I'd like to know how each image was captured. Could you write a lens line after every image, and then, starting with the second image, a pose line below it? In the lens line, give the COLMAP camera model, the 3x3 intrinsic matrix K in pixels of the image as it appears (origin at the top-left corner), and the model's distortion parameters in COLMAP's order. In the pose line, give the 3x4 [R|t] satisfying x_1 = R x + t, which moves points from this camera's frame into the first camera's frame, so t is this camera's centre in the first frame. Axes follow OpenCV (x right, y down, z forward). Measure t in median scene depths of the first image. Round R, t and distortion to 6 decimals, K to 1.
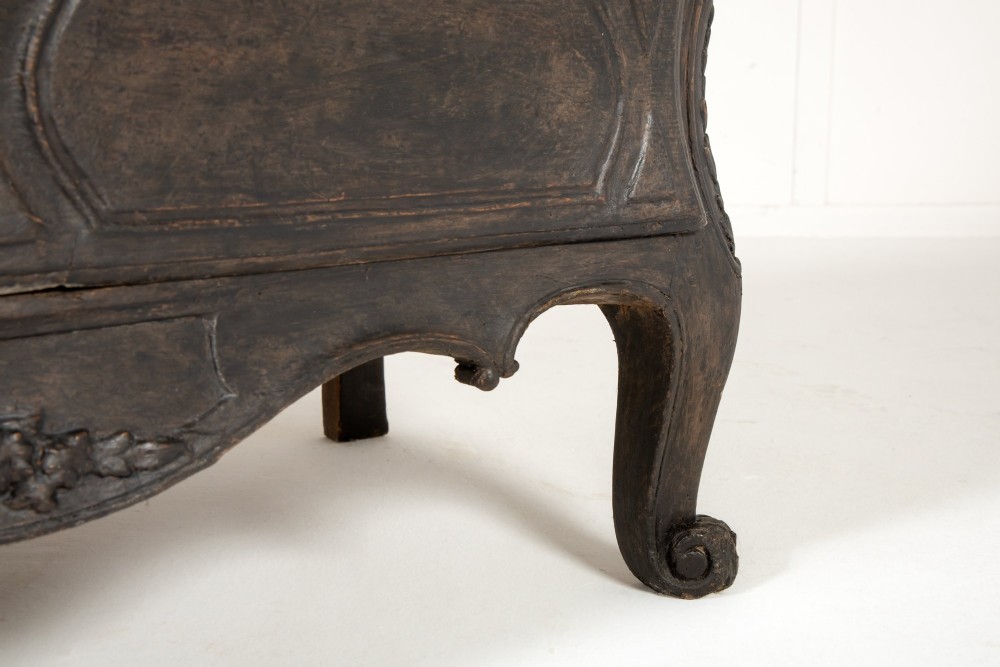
lens RADIAL K [[1381.2, 0, 493.2], [0, 1381.2, 341.8], [0, 0, 1]] dist [0.134939, 0.000000]
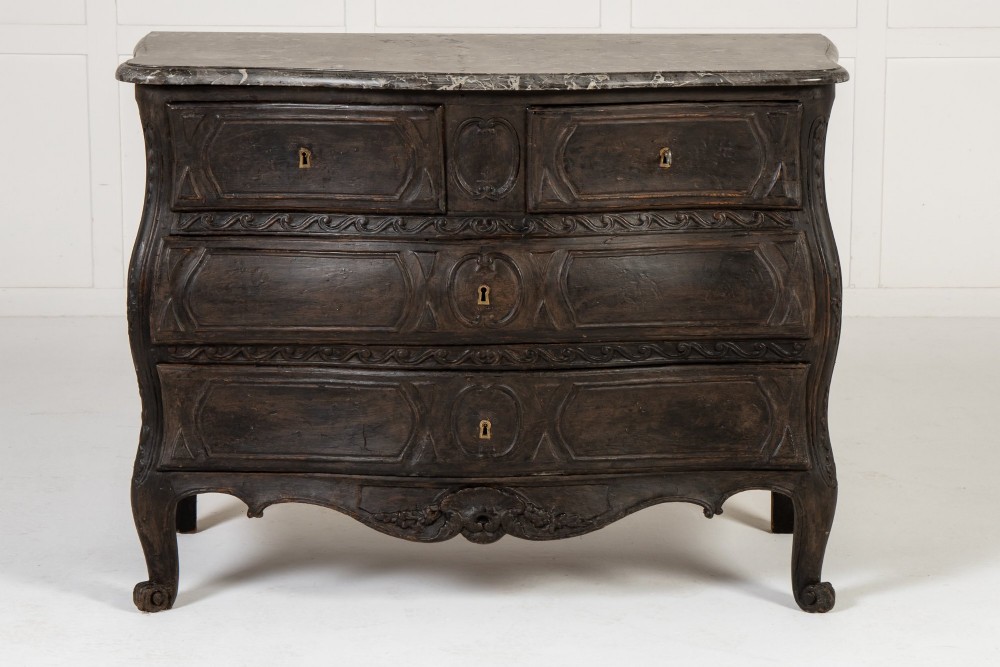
lens RADIAL K [[3190.2, 0, 502.5], [0, 3190.2, 341.9], [0, 0, 1]] dist [0.100552, 0.000000]
pose [[0.843295, 0.117452, -0.524460, 3.430672], [-0.102211, 0.993068, 0.058047, -0.749310], [0.527642, 0.004655, 0.849454, -5.436268]]
